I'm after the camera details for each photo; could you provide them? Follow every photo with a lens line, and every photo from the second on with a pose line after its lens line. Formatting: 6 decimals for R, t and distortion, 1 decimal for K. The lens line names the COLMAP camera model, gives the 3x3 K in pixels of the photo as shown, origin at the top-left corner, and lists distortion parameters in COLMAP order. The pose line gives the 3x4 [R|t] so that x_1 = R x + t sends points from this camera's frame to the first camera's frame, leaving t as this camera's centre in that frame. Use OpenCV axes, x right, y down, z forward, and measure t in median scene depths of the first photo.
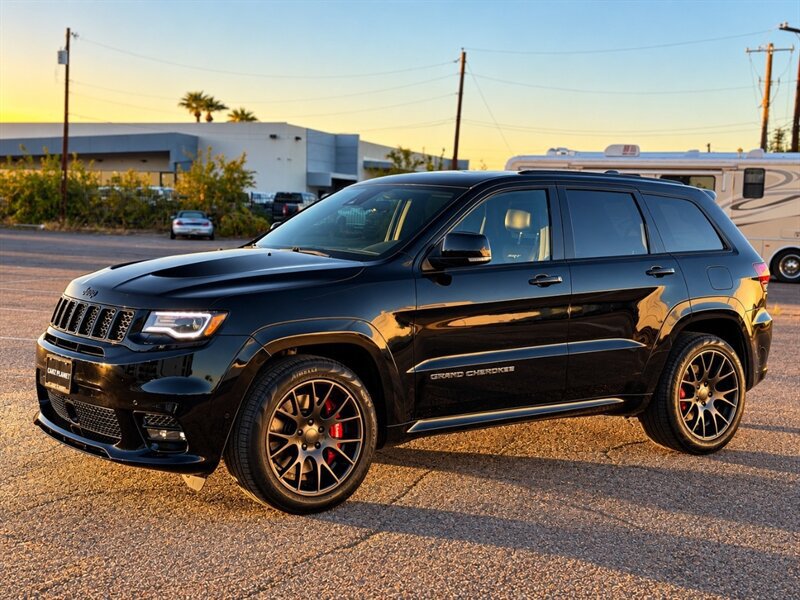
lens RADIAL K [[1181.4, 0, 390.4], [0, 1181.4, 267.0], [0, 0, 1]] dist [0.164248, -0.035254]
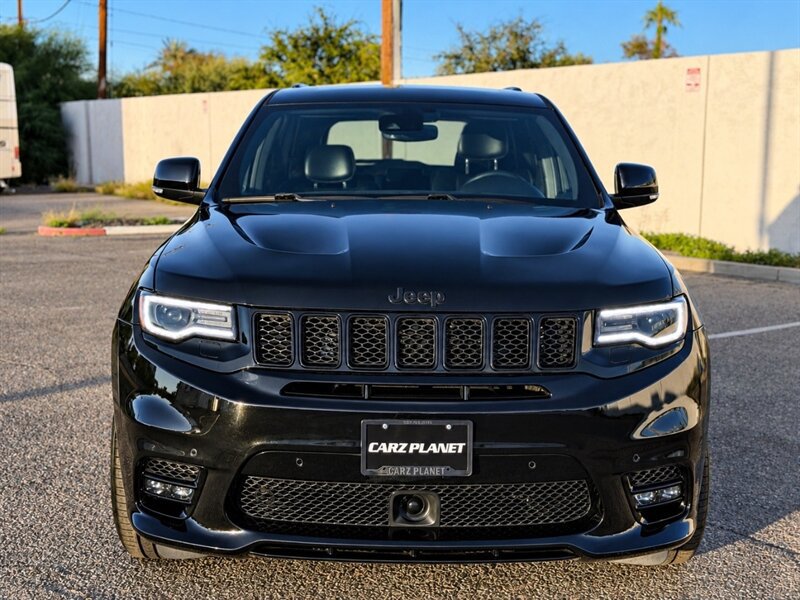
lens RADIAL K [[1173.4, 0, 400.0], [0, 1173.4, 300.0], [0, 0, 1]] dist [0.109750, -0.035319]
pose [[0.583668, -0.141408, 0.799585, -0.676726], [0.052774, 0.989244, 0.136426, -0.054718], [-0.810276, -0.037430, 0.584852, 0.635710]]
